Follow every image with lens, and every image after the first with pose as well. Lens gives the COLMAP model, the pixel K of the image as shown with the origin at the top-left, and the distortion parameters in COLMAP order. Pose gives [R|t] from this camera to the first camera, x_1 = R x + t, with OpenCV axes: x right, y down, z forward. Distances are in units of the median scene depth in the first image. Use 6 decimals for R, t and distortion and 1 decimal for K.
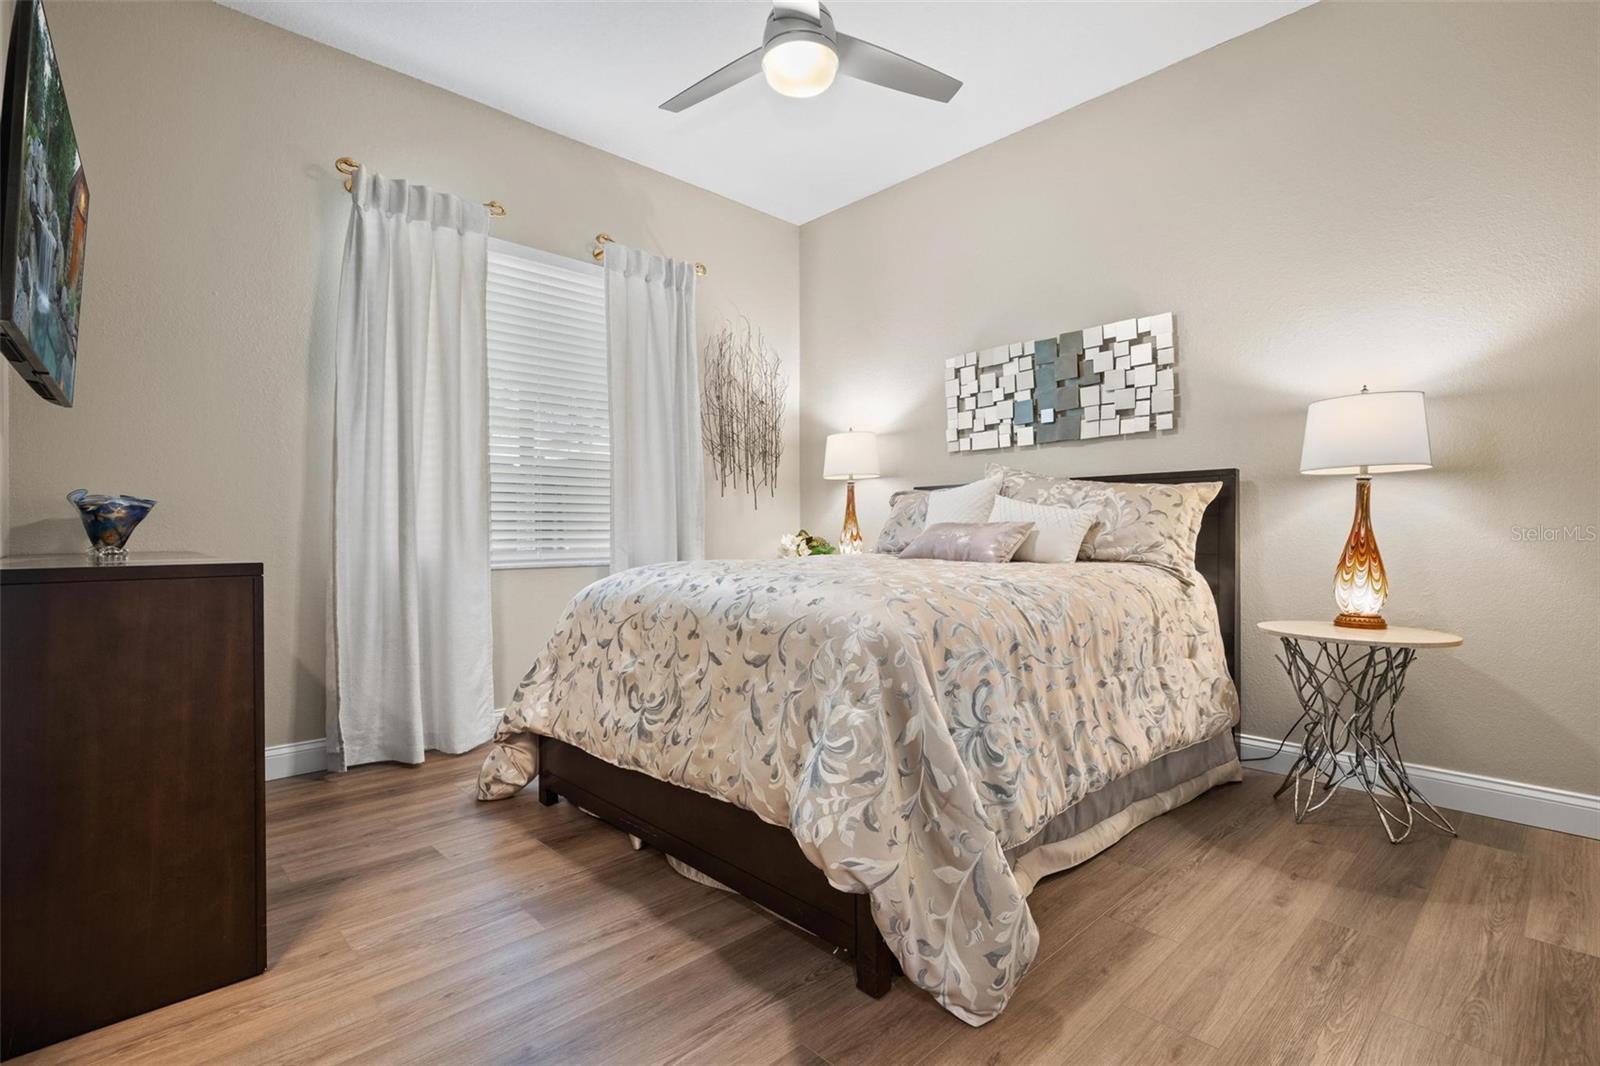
lens RADIAL K [[746.9, 0, 803.4], [0, 746.9, 527.2], [0, 0, 1]] dist [0.006351, -0.000294]
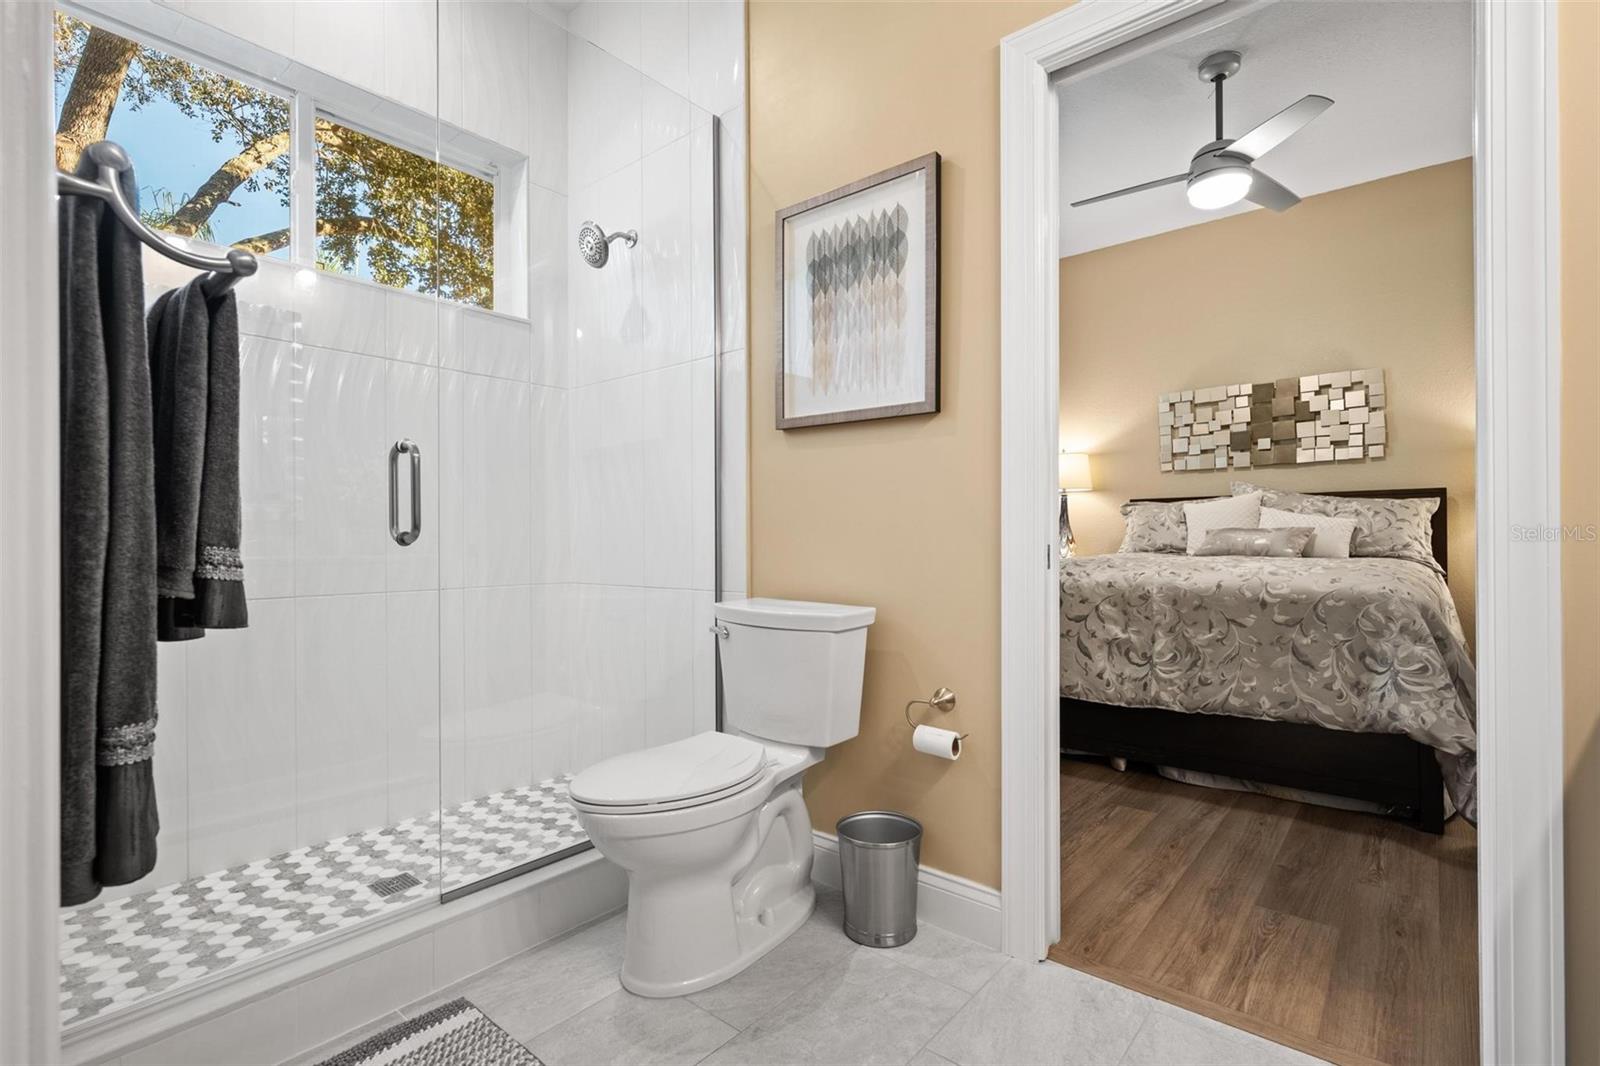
lens RADIAL K [[746.9, 0, 794.9], [0, 746.9, 536.7], [0, 0, 1]] dist [0.006351, -0.000294]
pose [[0.992944, 0.000695, 0.118586, -0.669951], [-0.000844, 0.999999, 0.001208, 0.007956], [-0.118585, -0.001299, 0.992943, -0.178638]]
